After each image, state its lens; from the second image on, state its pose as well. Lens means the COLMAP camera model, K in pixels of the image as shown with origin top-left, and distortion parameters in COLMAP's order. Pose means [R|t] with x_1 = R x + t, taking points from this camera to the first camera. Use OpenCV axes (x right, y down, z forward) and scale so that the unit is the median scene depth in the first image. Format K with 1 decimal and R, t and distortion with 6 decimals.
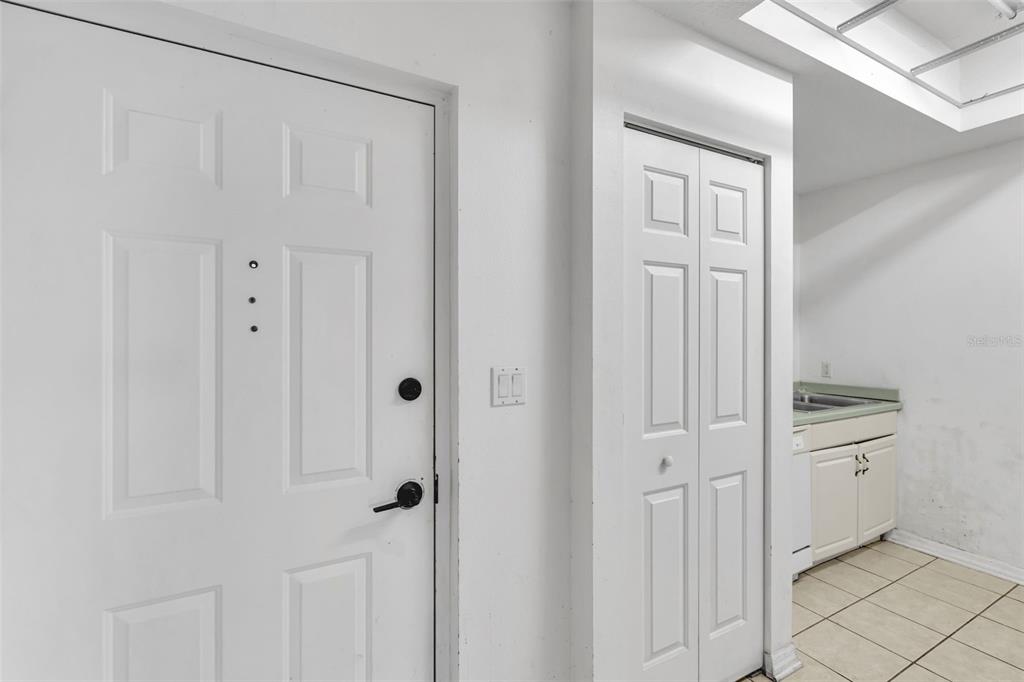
lens RADIAL K [[462.0, 0, 513.5], [0, 462.0, 338.1], [0, 0, 1]] dist [-0.003590, -0.000050]
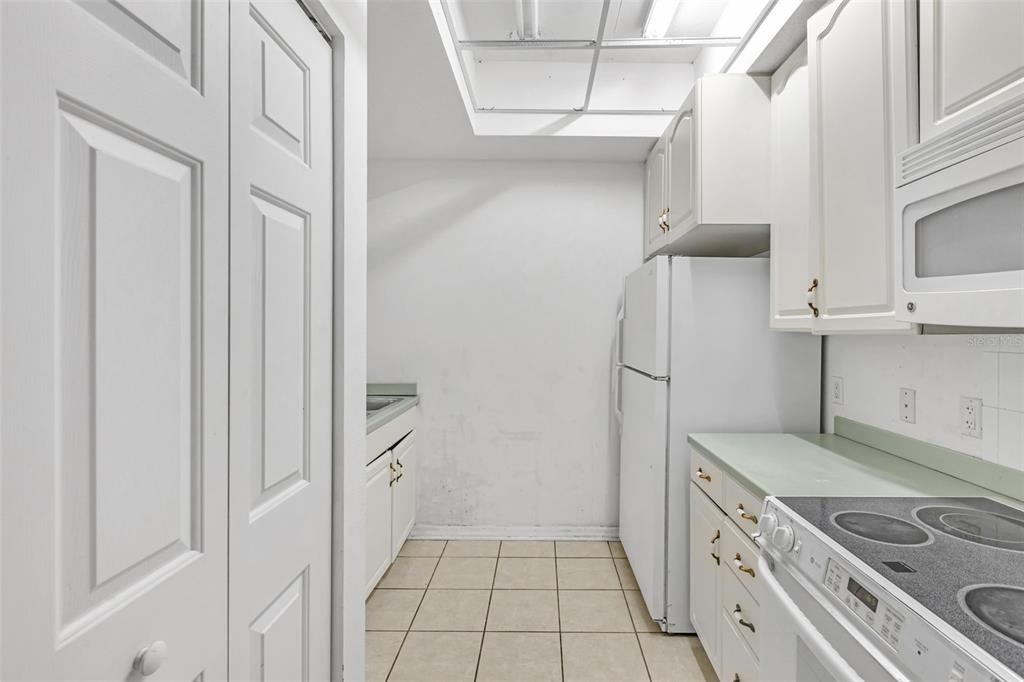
lens RADIAL K [[462.0, 0, 532.1], [0, 462.0, 329.1], [0, 0, 1]] dist [-0.003590, -0.000050]
pose [[0.482114, 0.000680, 0.876108, 0.098645], [0.005187, 0.999980, -0.003630, 0.000217], [-0.876093, 0.006295, 0.482101, 0.344252]]
